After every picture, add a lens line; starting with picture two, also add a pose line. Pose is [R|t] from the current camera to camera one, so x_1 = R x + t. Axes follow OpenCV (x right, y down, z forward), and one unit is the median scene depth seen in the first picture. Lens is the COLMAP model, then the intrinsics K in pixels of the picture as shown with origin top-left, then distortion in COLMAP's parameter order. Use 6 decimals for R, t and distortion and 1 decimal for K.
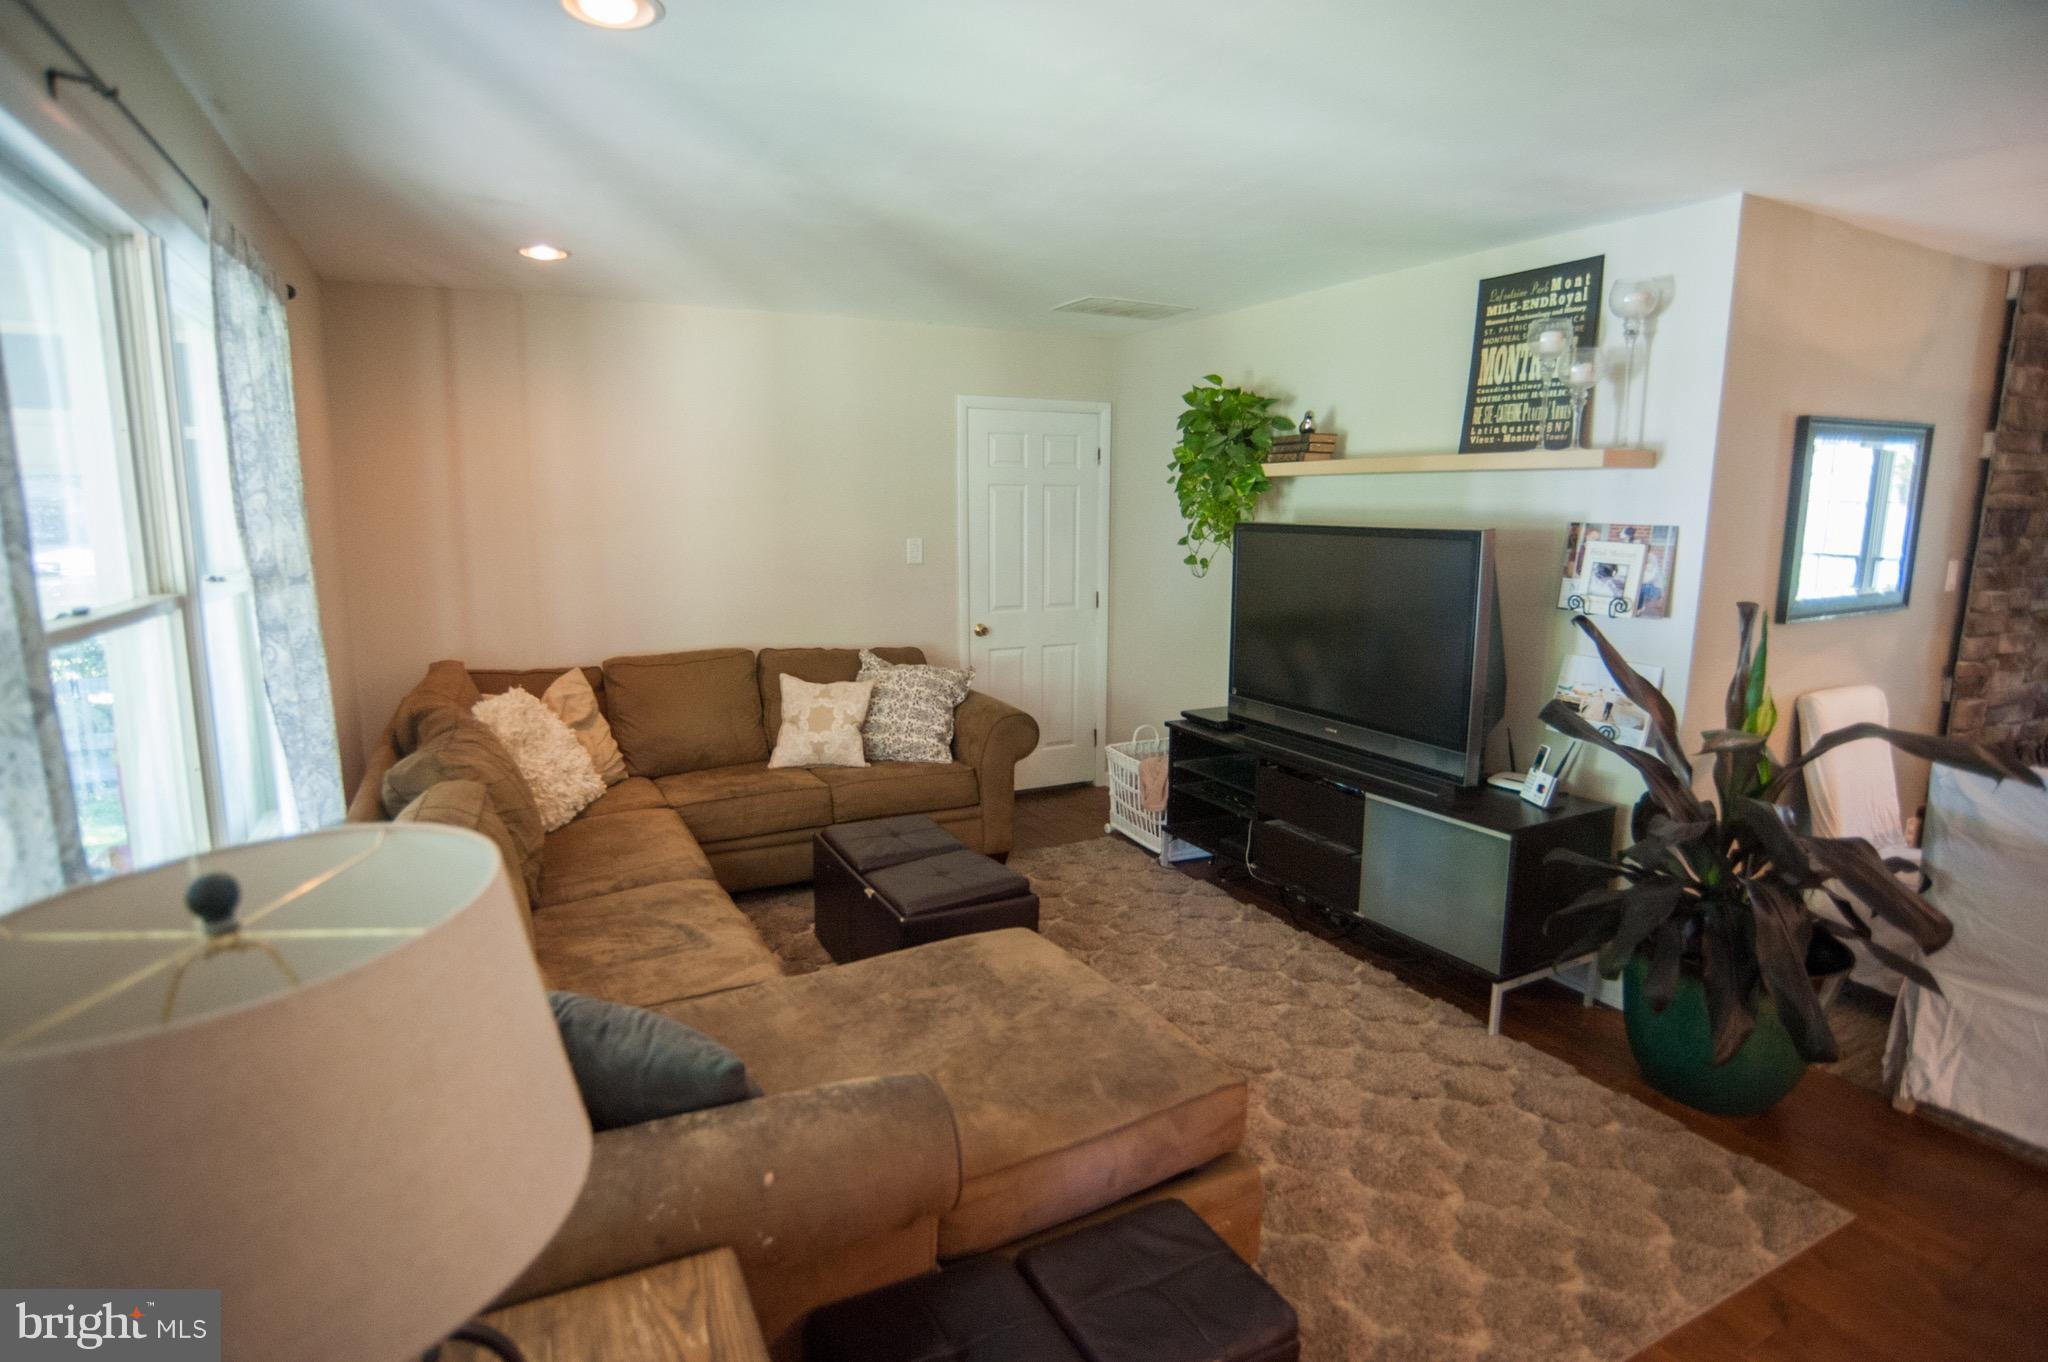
lens RADIAL K [[1038.9, 0, 1012.4], [0, 1038.9, 686.9], [0, 0, 1]] dist [-0.108109, 0.053226]
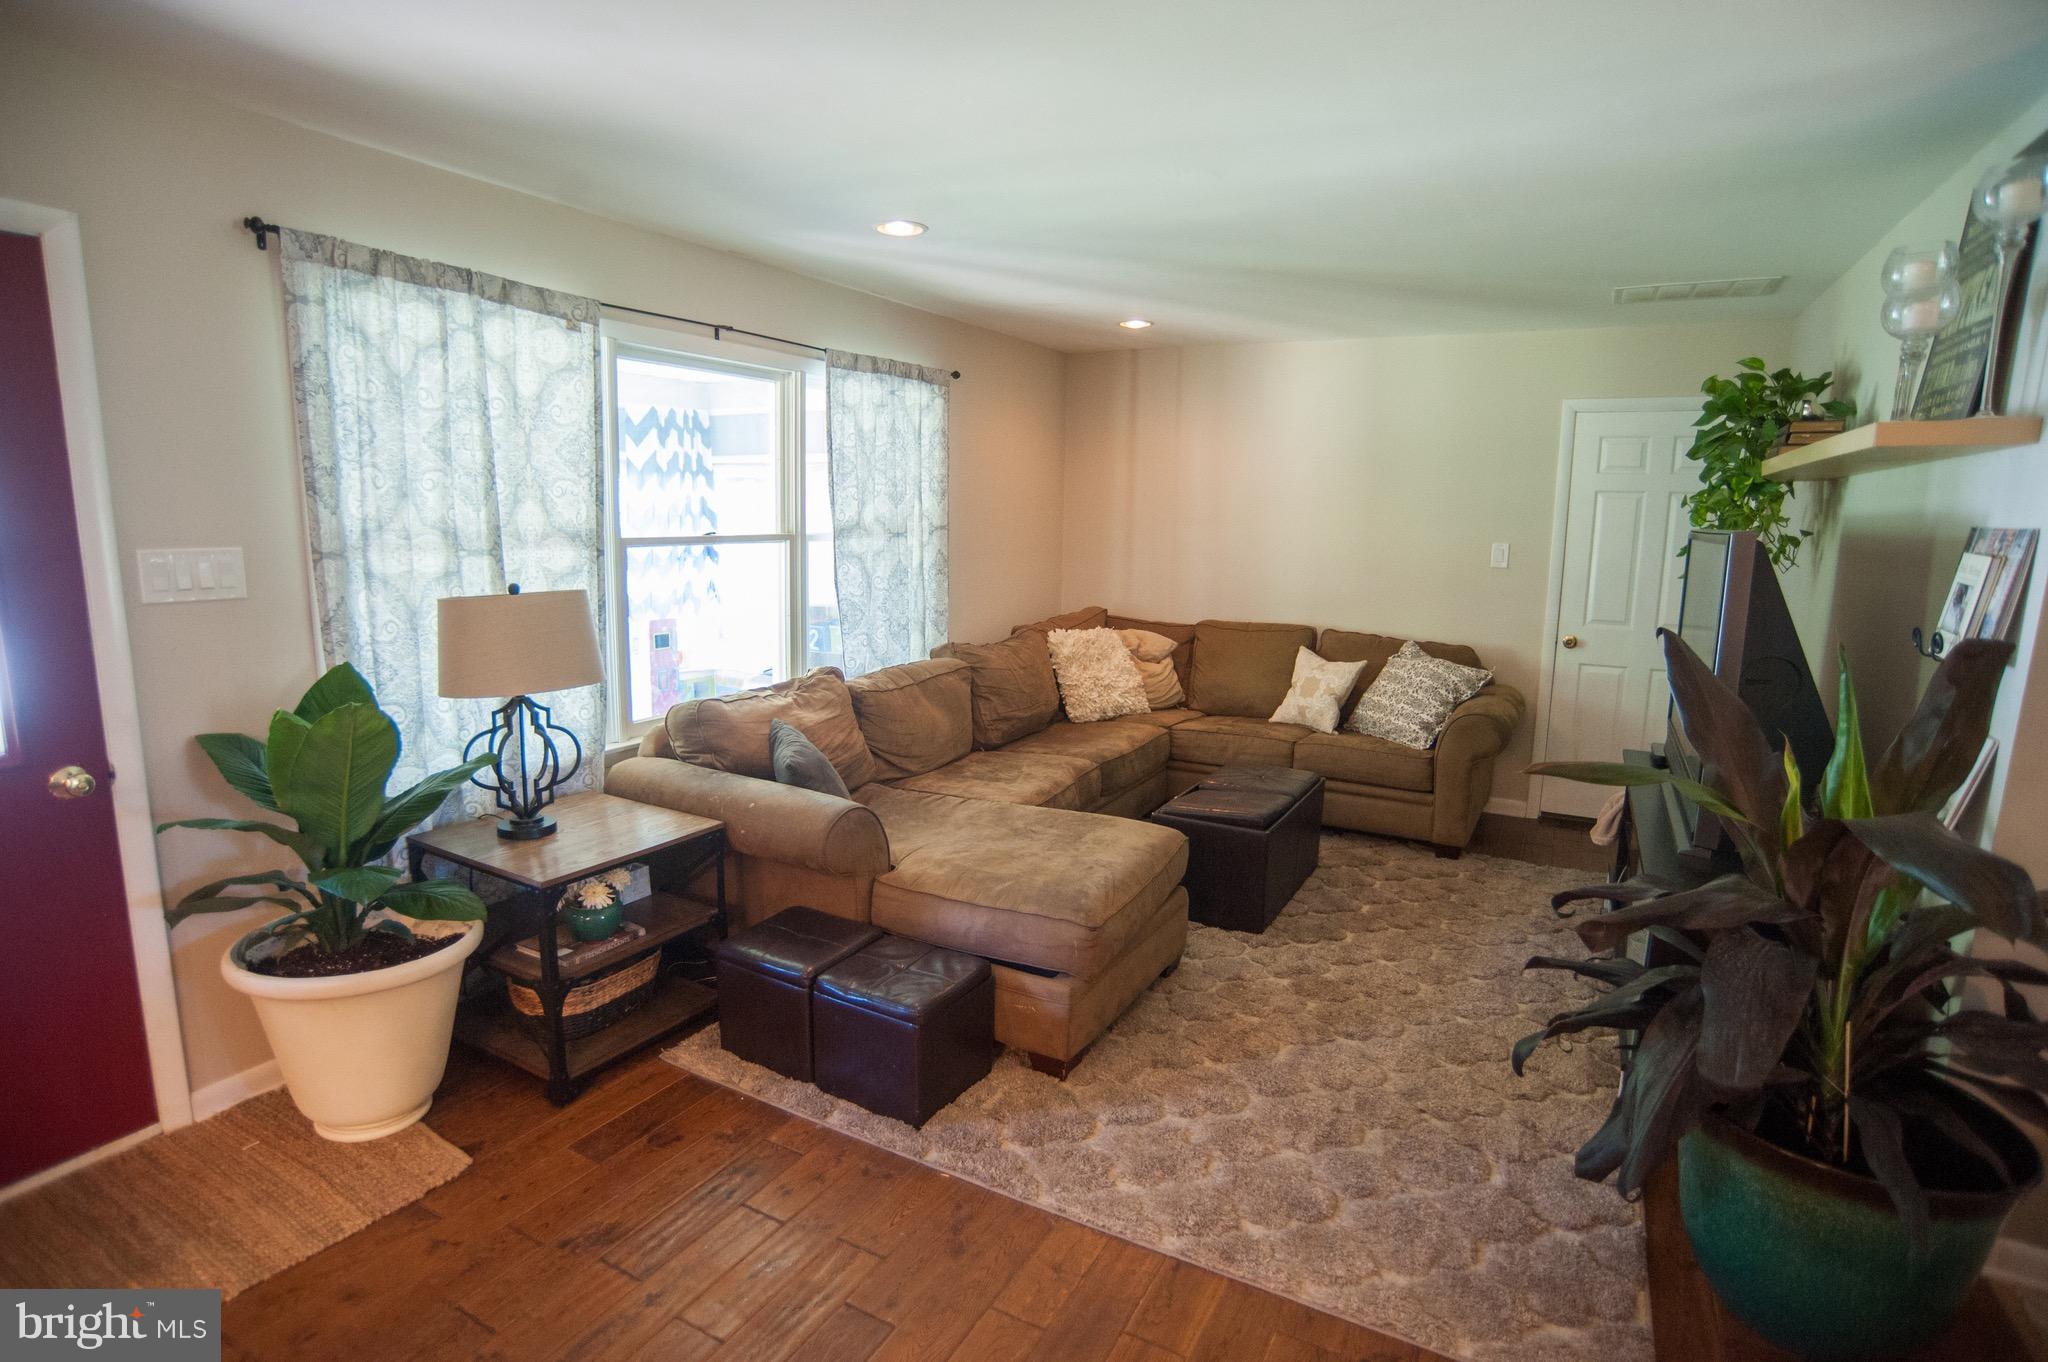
lens RADIAL K [[1038.9, 0, 1012.4], [0, 1038.9, 686.9], [0, 0, 1]] dist [-0.108109, 0.053226]
pose [[0.551157, 0.145629, -0.821595, 0.582796], [-0.154371, 0.985450, 0.071115, -0.000054], [0.819997, 0.087635, 0.565619, 0.062550]]
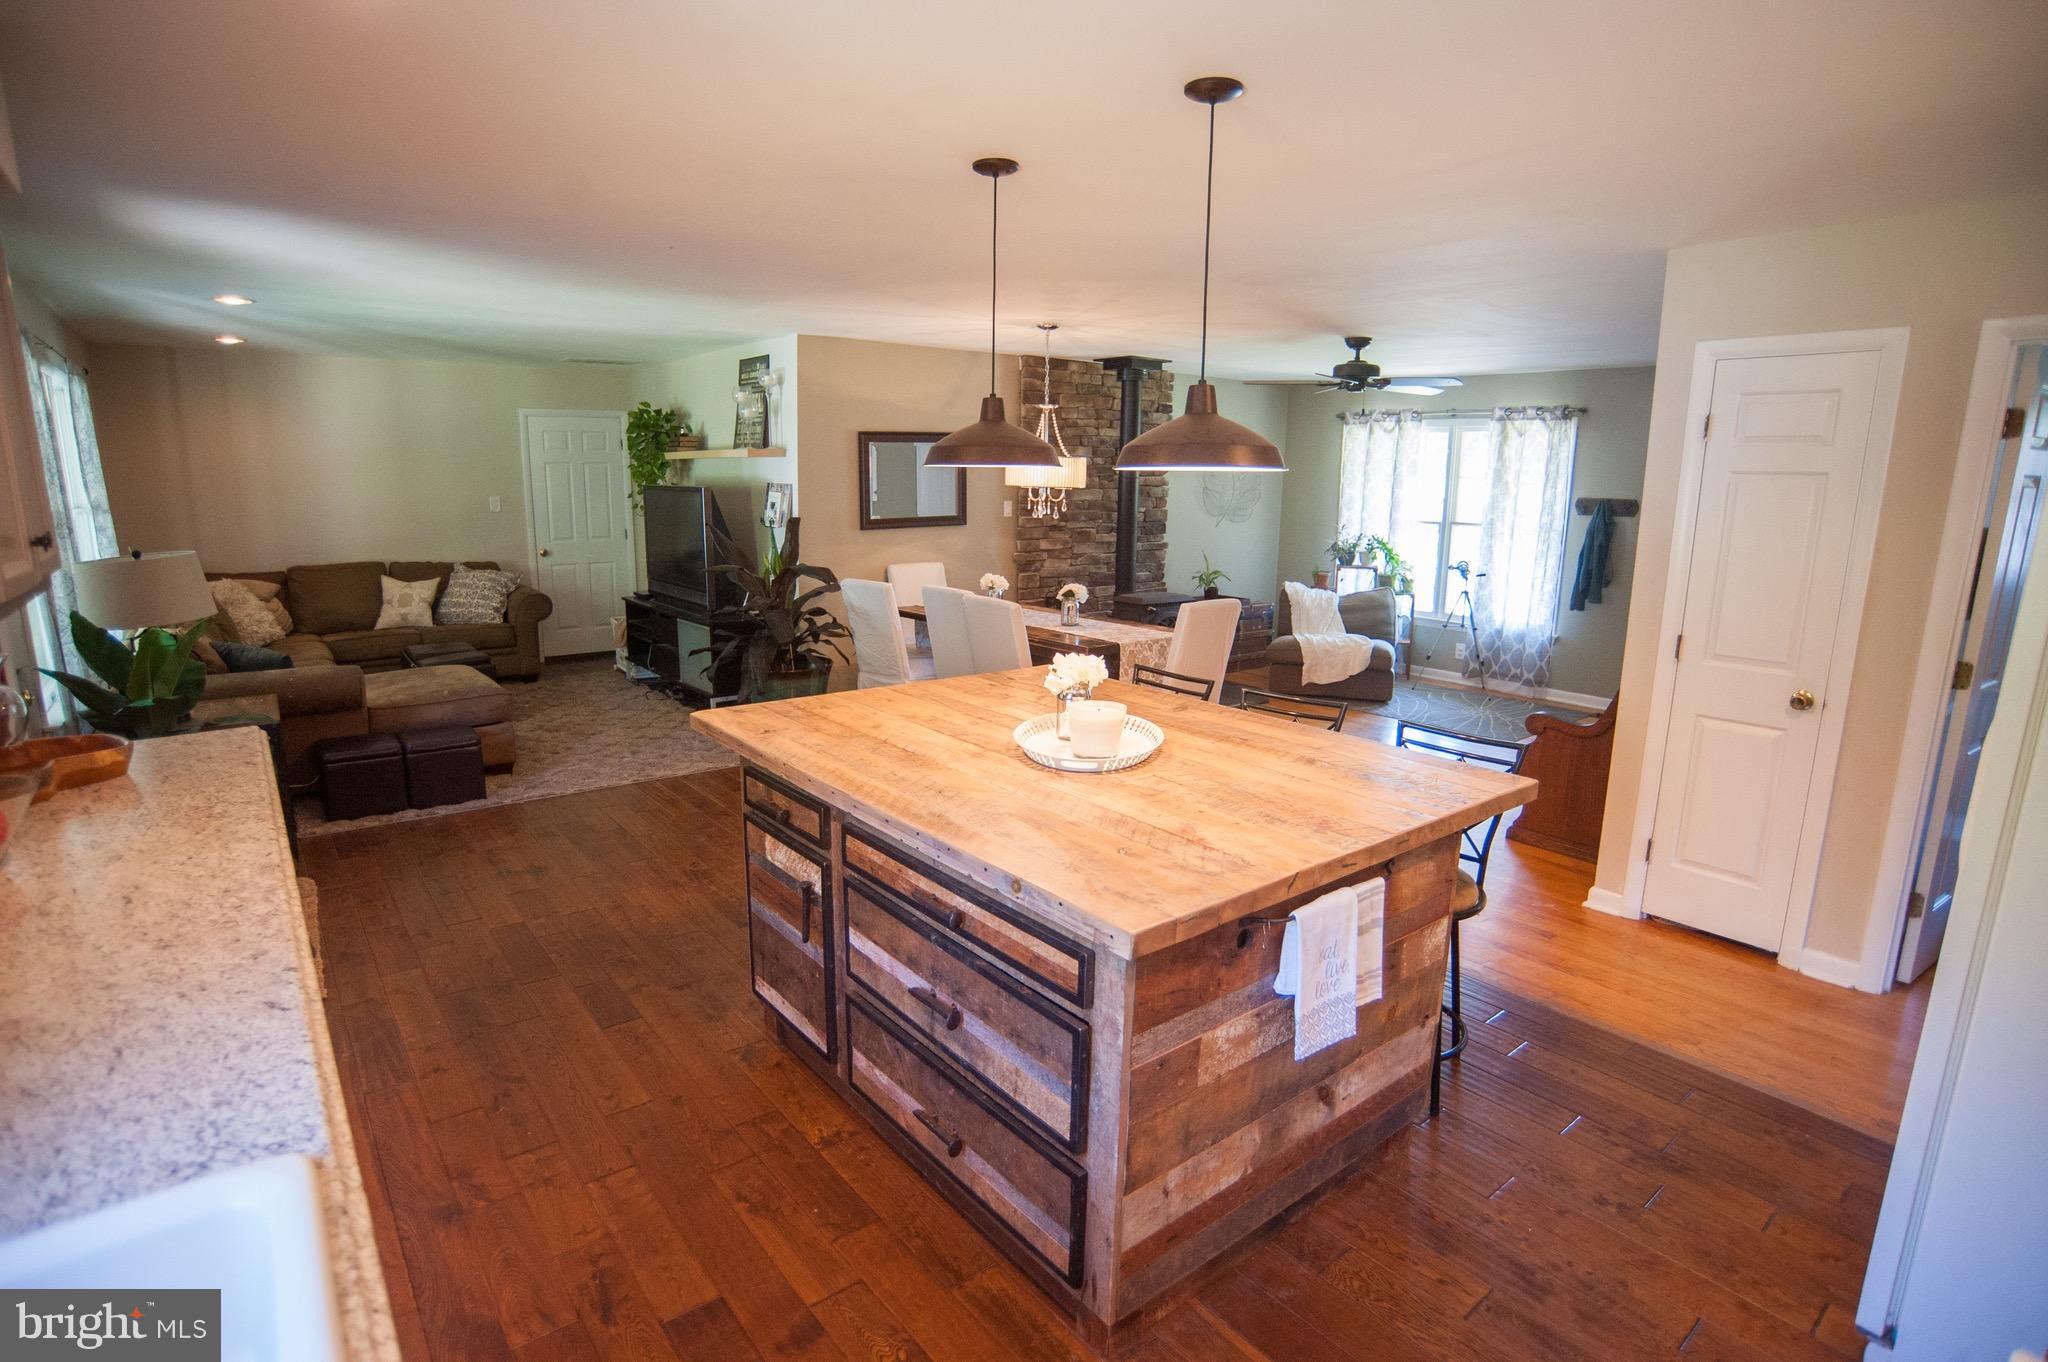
lens RADIAL K [[1038.9, 0, 1012.4], [0, 1038.9, 686.9], [0, 0, 1]] dist [-0.108109, 0.053226]
pose [[0.982438, -0.028074, 0.184467, 0.494053], [0.021605, 0.999082, 0.036984, 0.141765], [-0.185336, -0.032349, 0.982143, -0.890646]]
